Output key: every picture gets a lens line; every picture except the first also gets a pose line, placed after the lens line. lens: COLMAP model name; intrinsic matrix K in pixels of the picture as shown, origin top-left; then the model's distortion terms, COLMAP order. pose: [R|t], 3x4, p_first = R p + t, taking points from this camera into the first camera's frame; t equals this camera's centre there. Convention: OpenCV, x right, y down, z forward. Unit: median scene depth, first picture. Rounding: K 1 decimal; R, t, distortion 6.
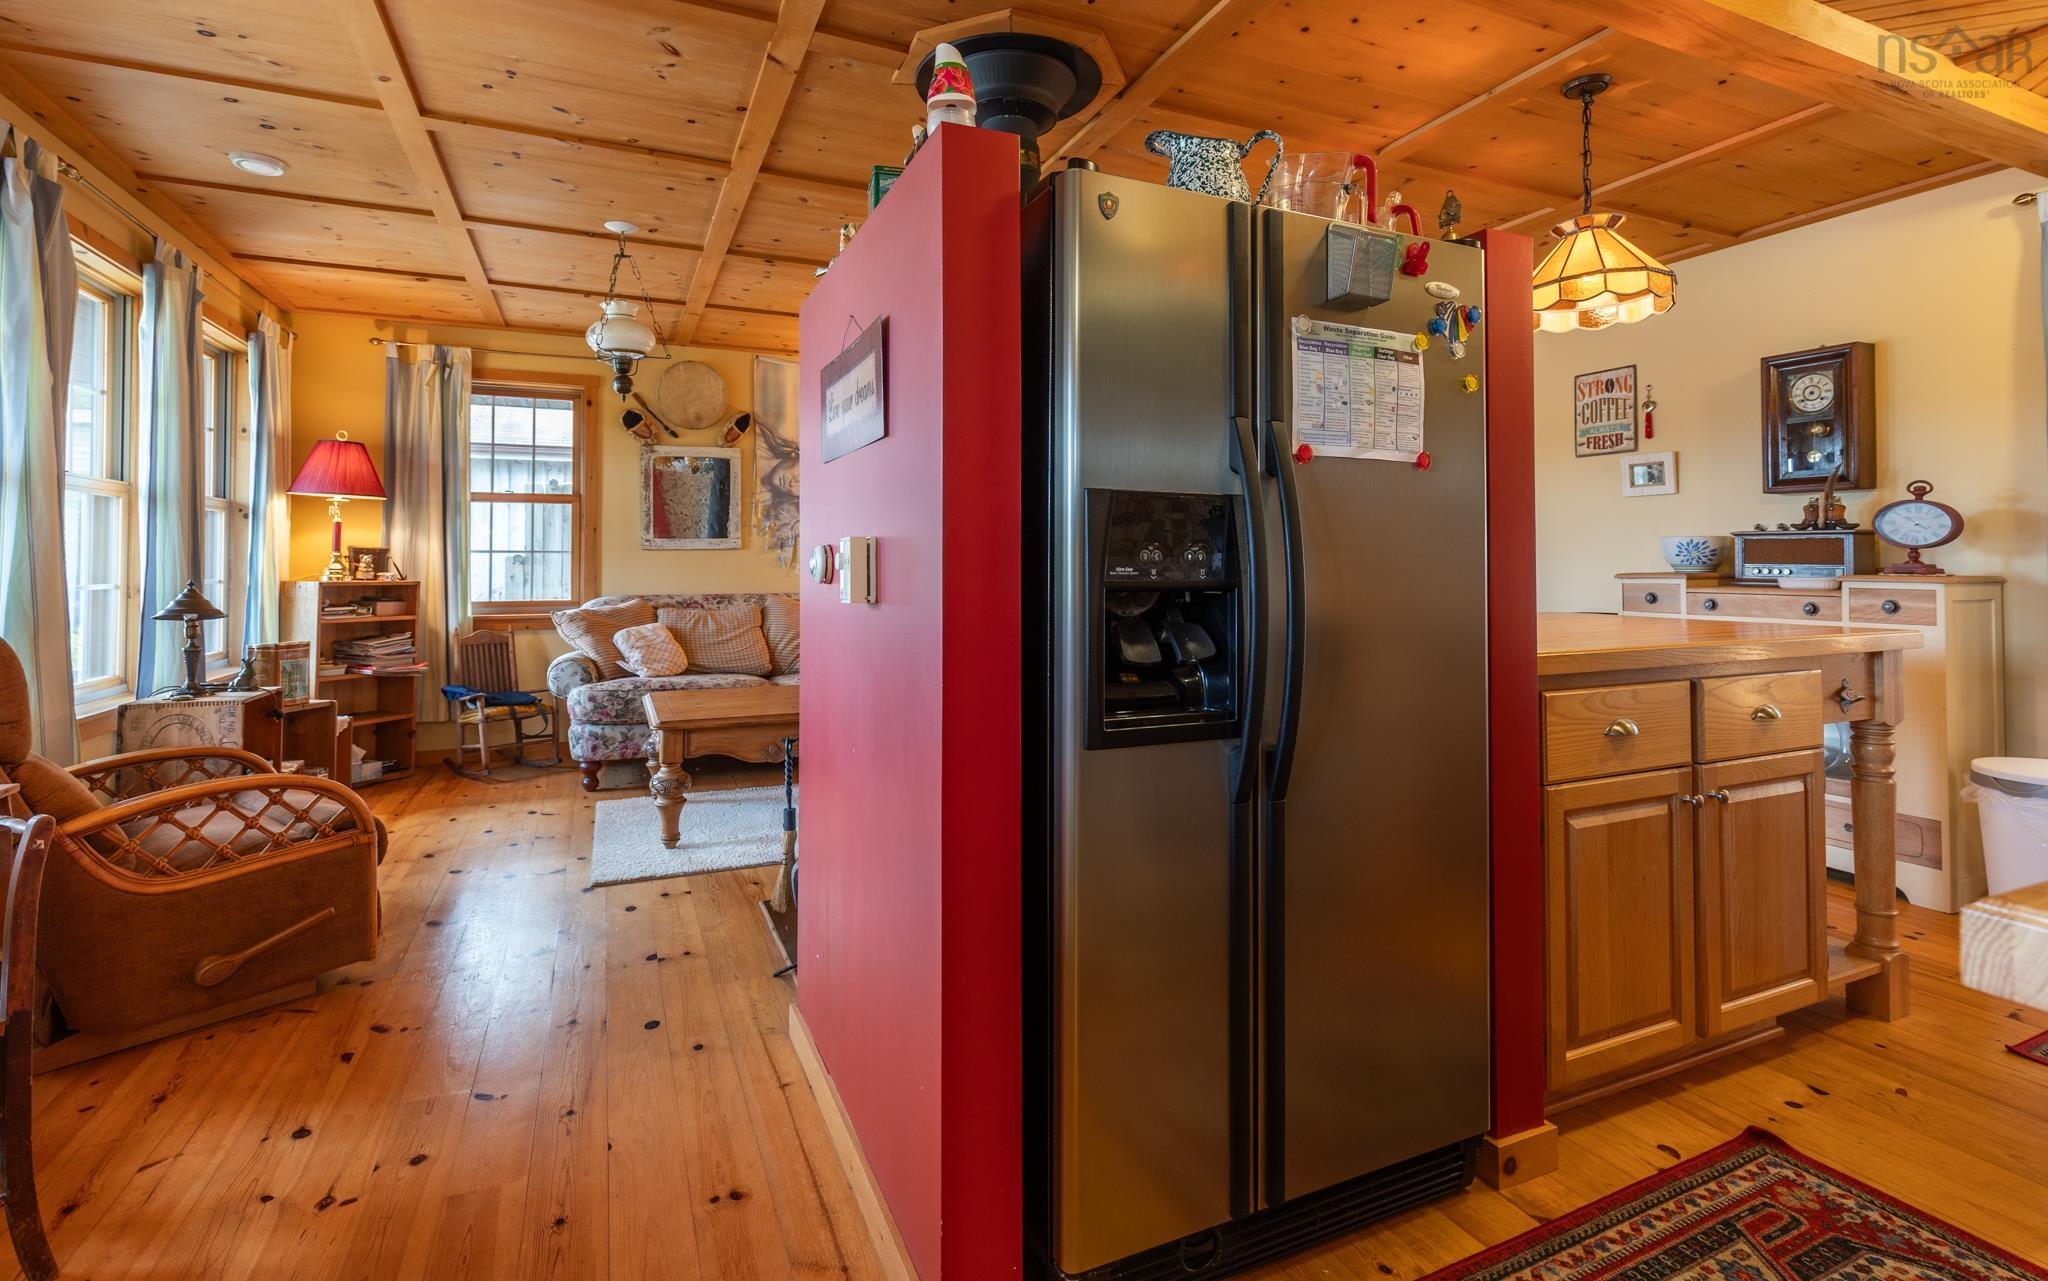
lens RADIAL K [[956.4, 0, 1035.4], [0, 956.4, 545.9], [0, 0, 1]] dist [0.014288, -0.000344]
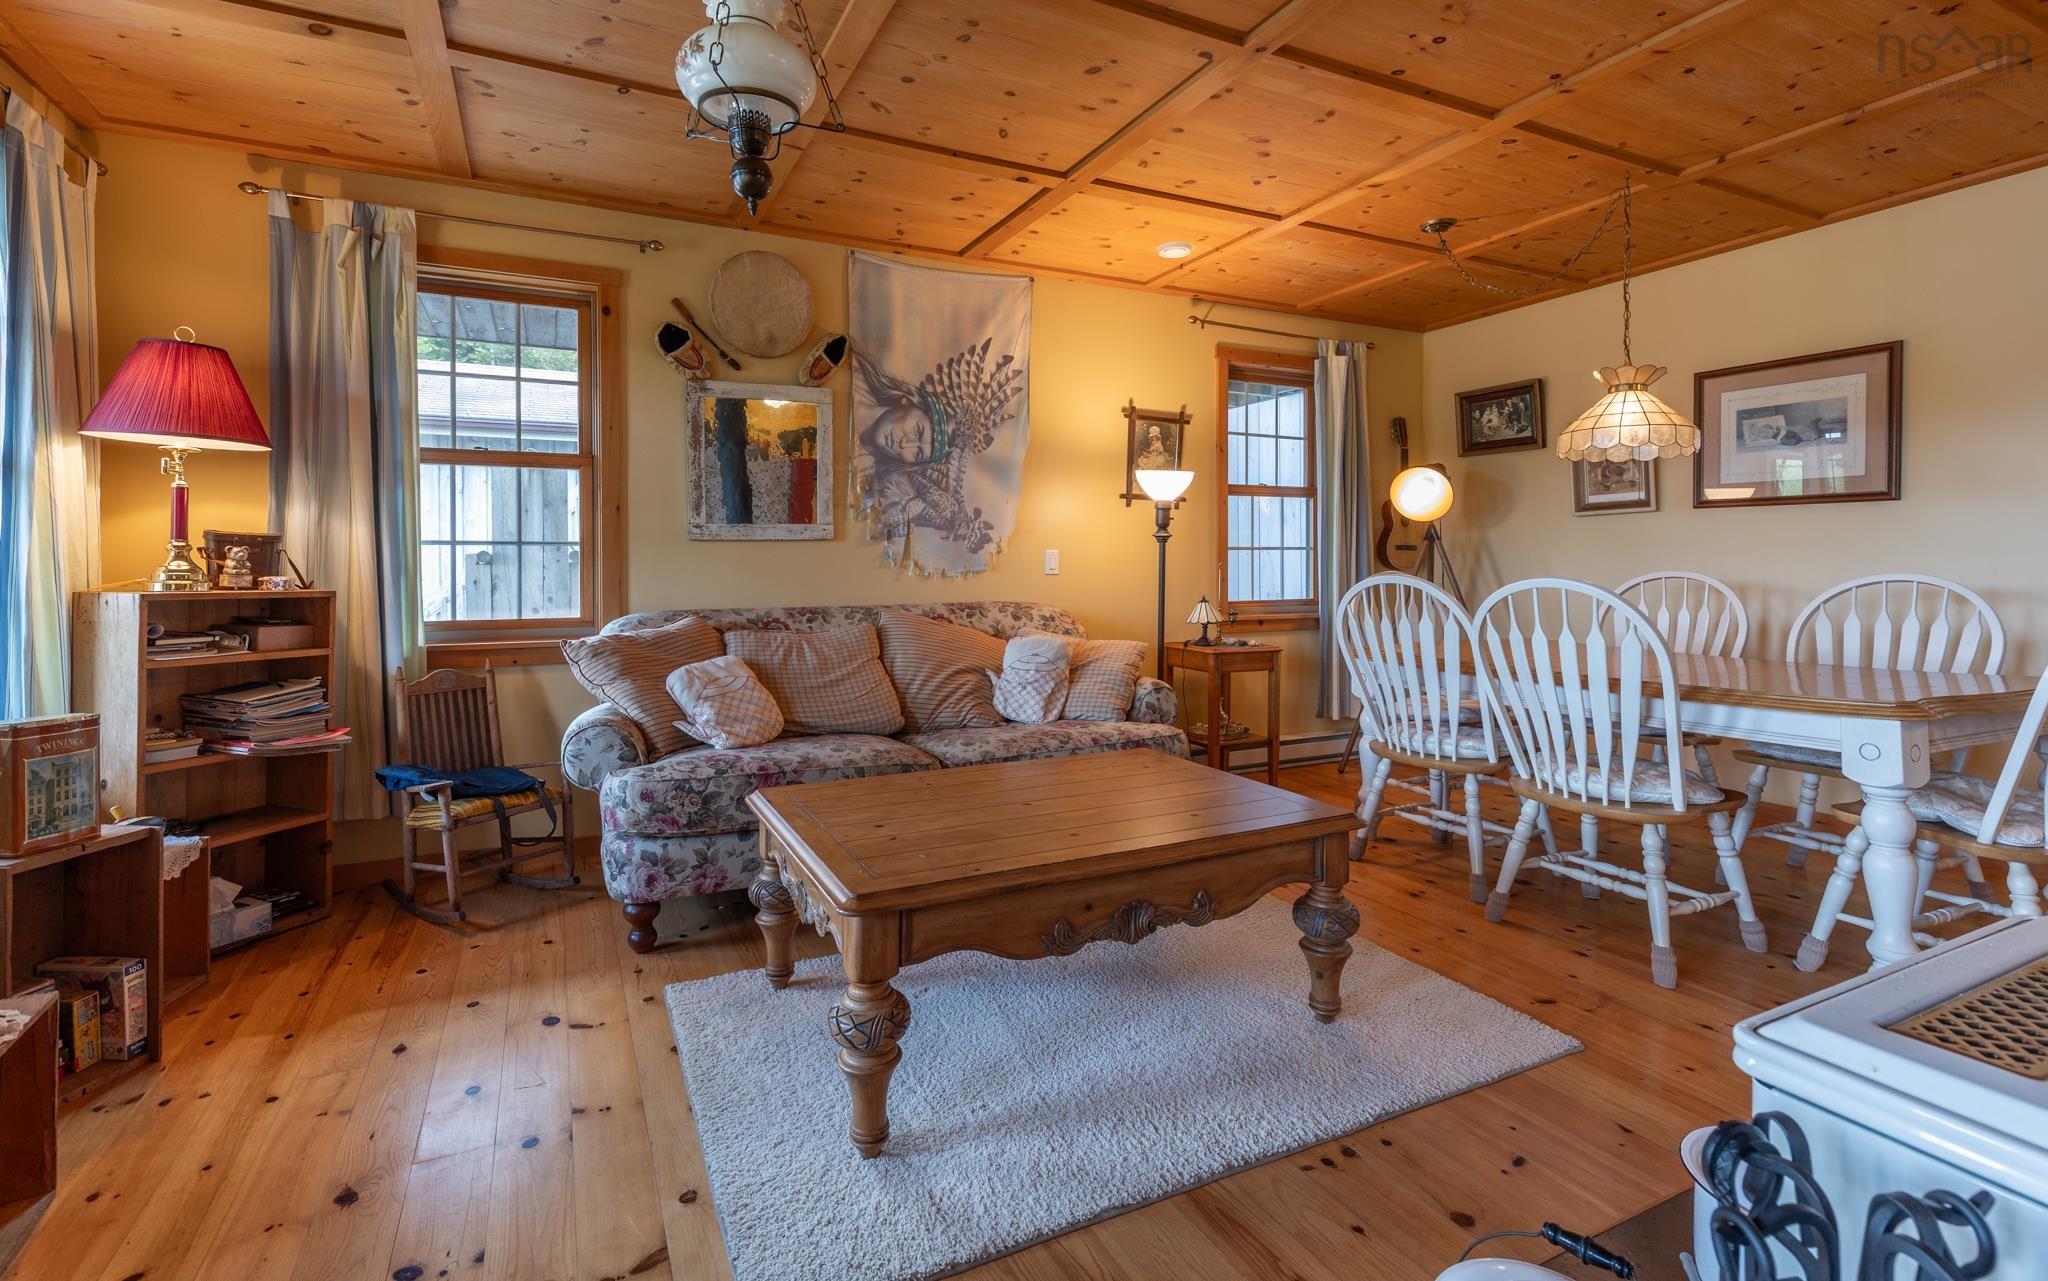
lens RADIAL K [[956.4, 0, 1036.9], [0, 956.4, 571.3], [0, 0, 1]] dist [0.014288, -0.000344]
pose [[0.998994, -0.002972, 0.044753, -0.210482], [0.001845, 0.999681, 0.025199, 0.009425], [-0.044813, -0.025091, 0.998680, 0.348439]]
